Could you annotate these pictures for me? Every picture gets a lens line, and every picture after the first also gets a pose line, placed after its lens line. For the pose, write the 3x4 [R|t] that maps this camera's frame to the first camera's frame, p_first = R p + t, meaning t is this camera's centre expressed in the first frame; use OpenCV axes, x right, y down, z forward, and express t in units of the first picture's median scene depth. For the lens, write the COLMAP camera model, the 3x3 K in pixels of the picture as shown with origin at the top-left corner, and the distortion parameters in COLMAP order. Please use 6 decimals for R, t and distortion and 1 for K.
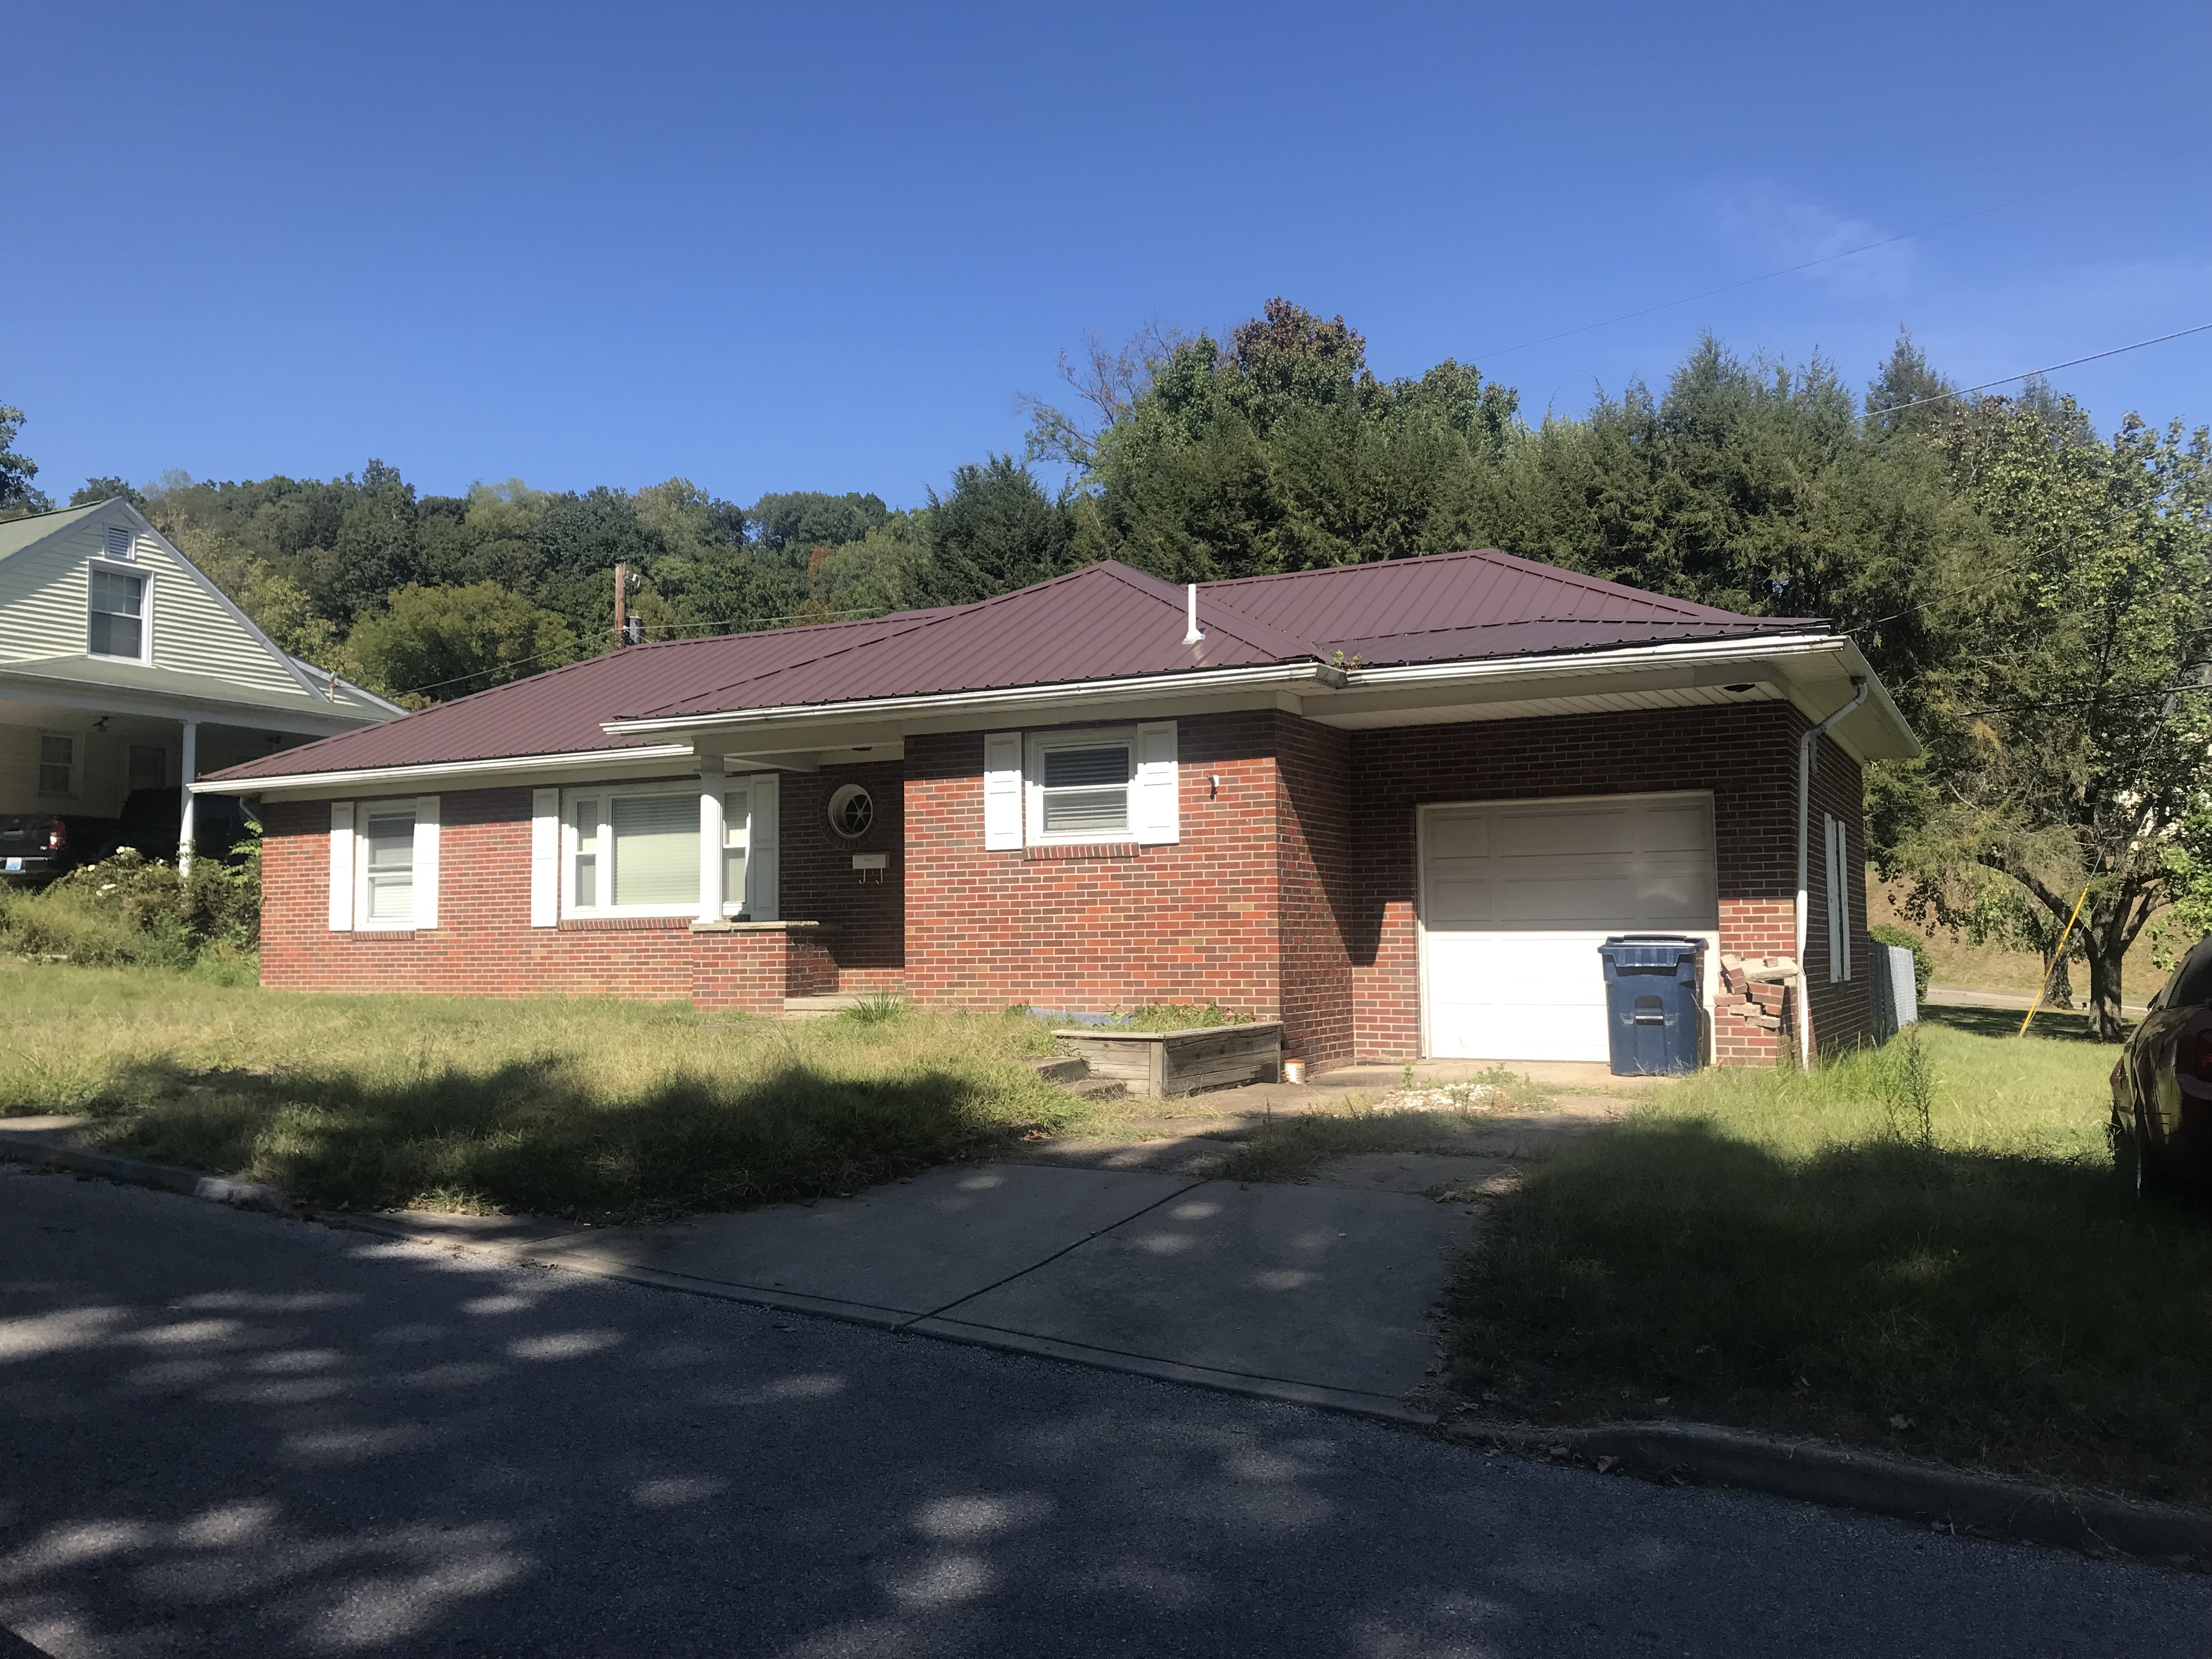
lens RADIAL K [[1798.5, 0, 1104.8], [0, 1798.5, 828.6], [0, 0, 1]] dist [0.046839, -0.043514]
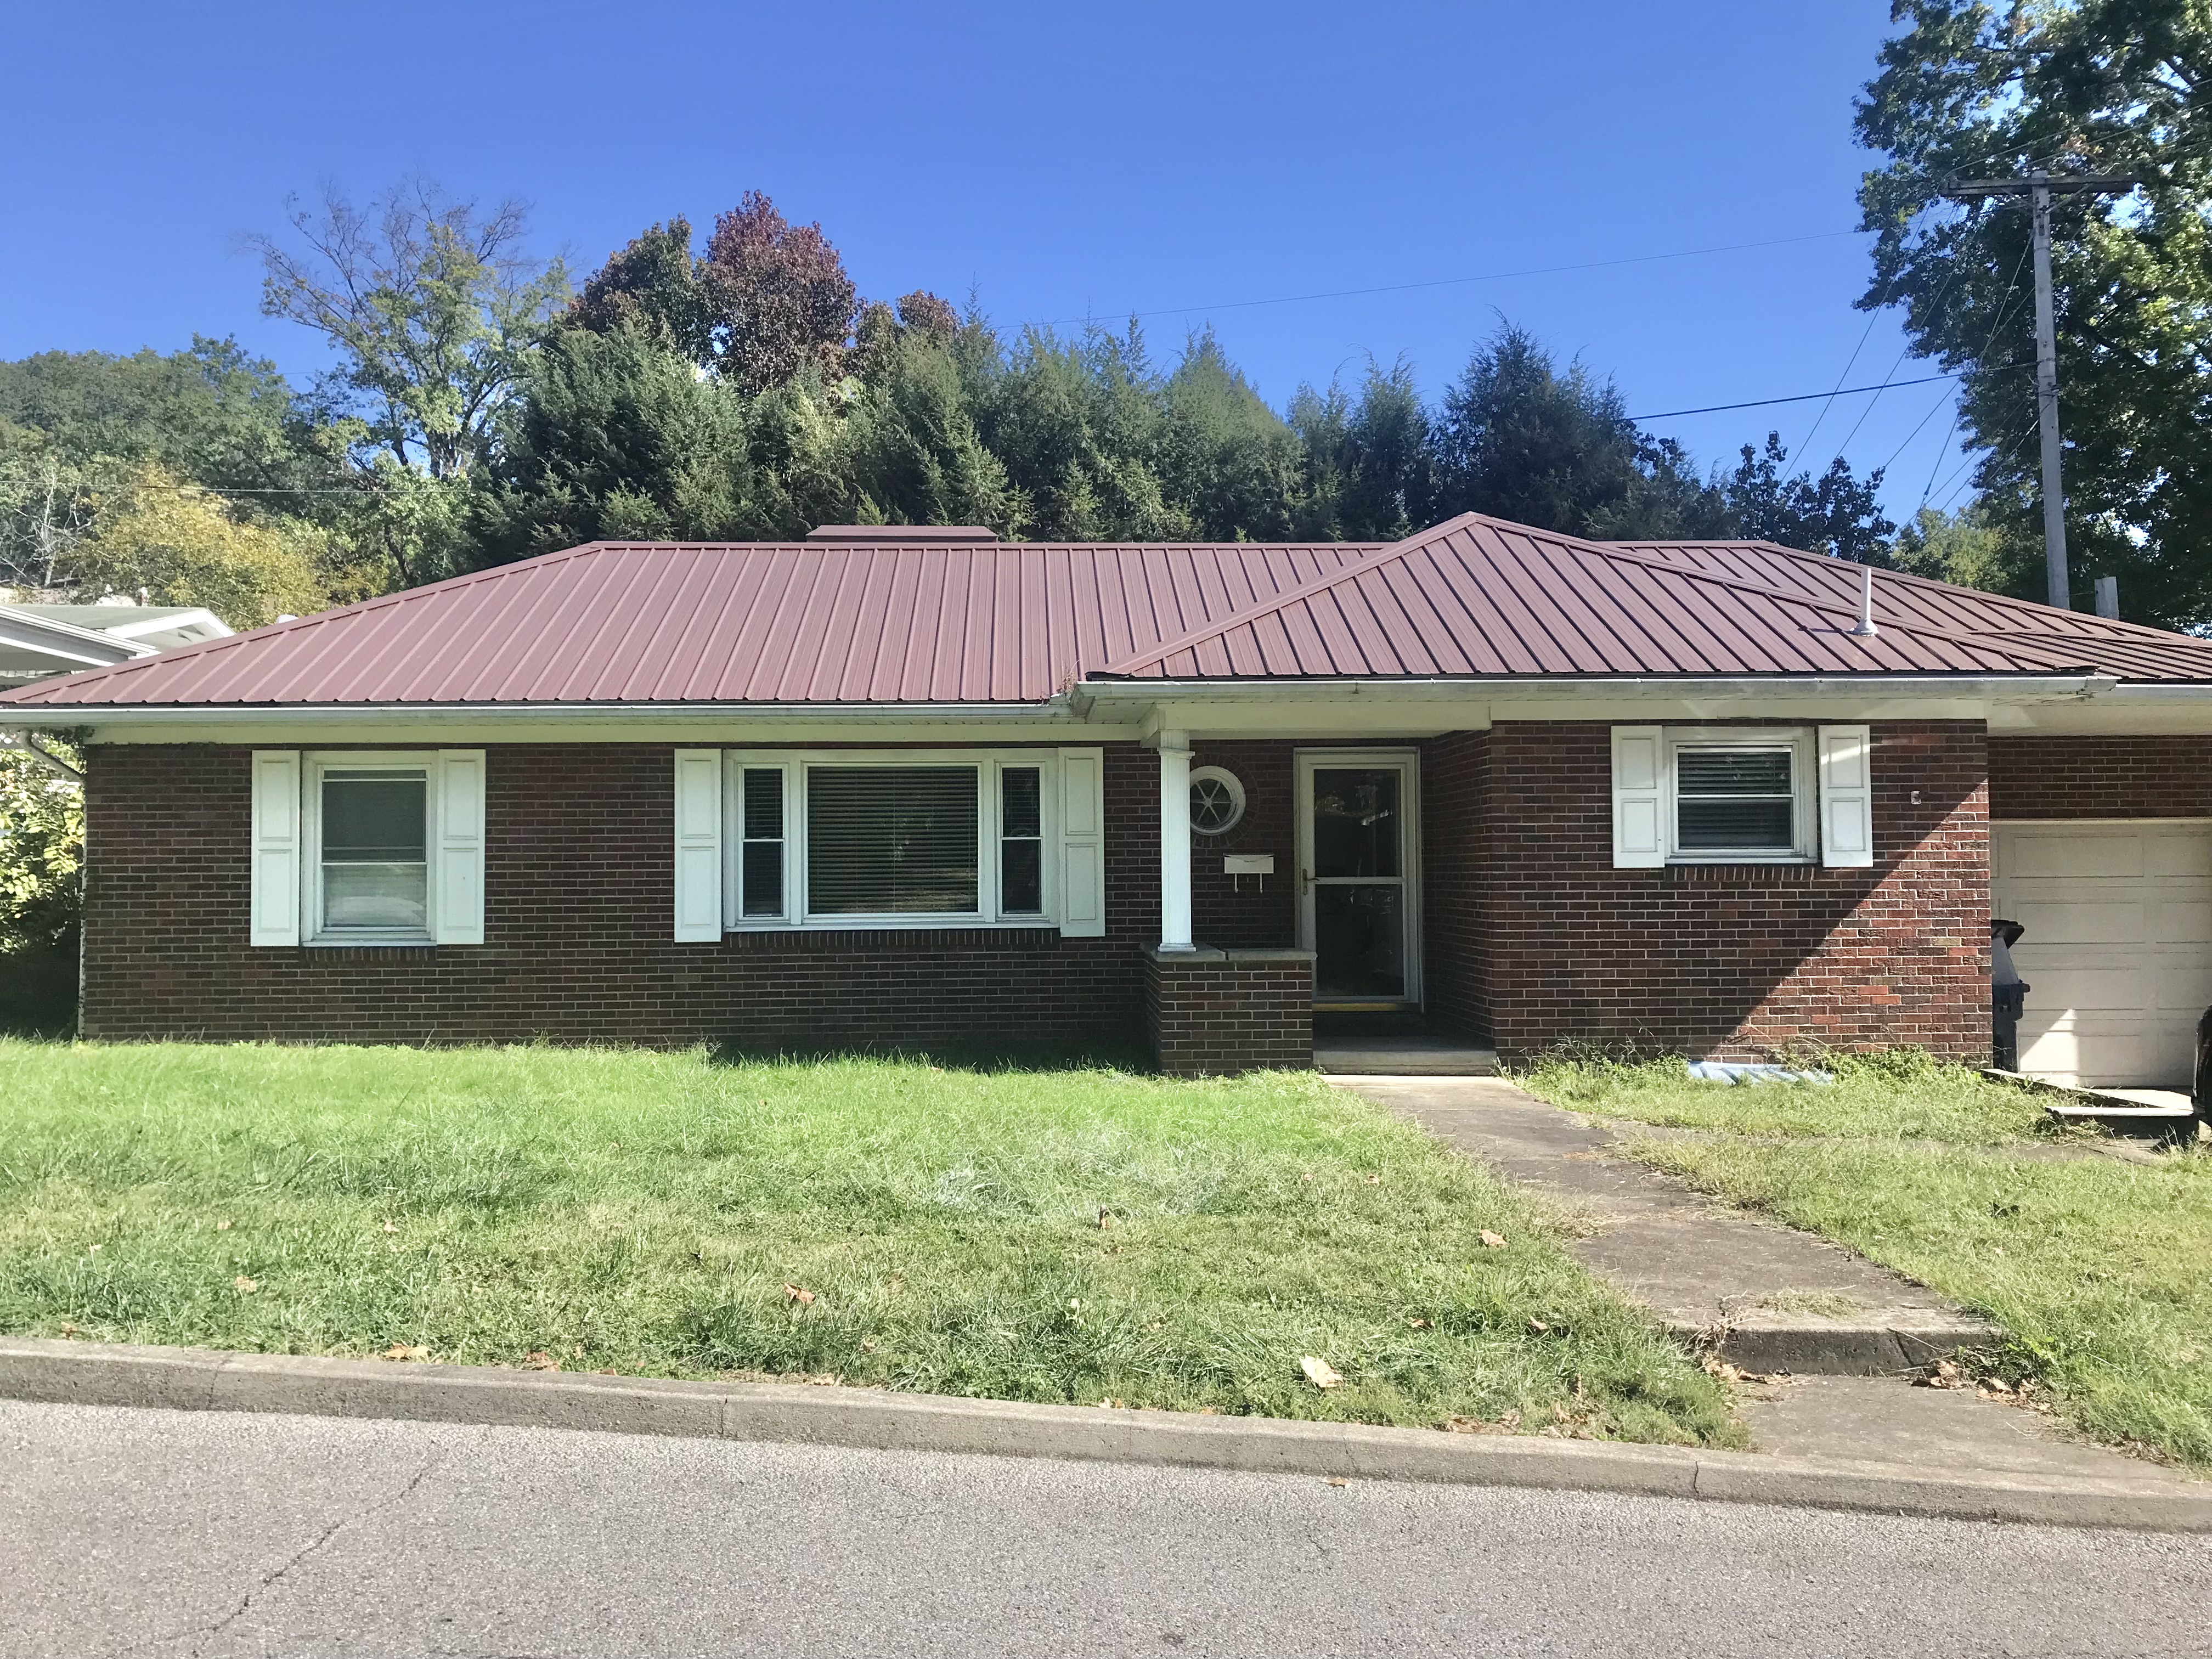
lens RADIAL K [[1798.5, 0, 1117.7], [0, 1798.5, 829.8], [0, 0, 1]] dist [0.046839, -0.043514]
pose [[0.875837, 0.016700, 0.482318, -0.673649], [-0.034662, 0.998997, 0.028352, -0.021408], [-0.481360, -0.041550, 0.875537, 0.395990]]
